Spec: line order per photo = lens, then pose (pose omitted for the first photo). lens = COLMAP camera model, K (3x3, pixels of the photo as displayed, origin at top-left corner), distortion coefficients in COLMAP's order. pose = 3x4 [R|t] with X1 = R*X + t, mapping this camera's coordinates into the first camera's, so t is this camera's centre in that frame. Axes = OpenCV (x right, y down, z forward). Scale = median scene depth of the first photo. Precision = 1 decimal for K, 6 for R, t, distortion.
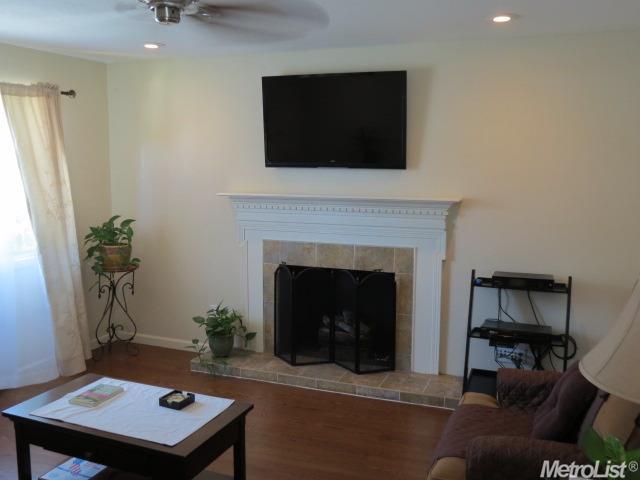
lens RADIAL K [[581.3, 0, 320.0], [0, 581.3, 240.0], [0, 0, 1]] dist [-0.055988, -0.000846]
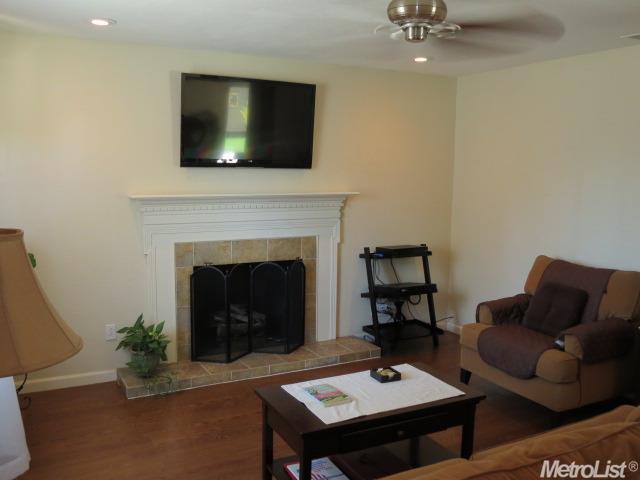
lens RADIAL K [[602.9, 0, 320.0], [0, 602.9, 240.0], [0, 0, 1]] dist [0.007354, 0.006510]
pose [[0.659052, -0.093667, 0.746242, -0.726861], [0.087387, 0.995031, 0.047718, -0.034195], [-0.747003, 0.033763, 0.663962, 0.179577]]
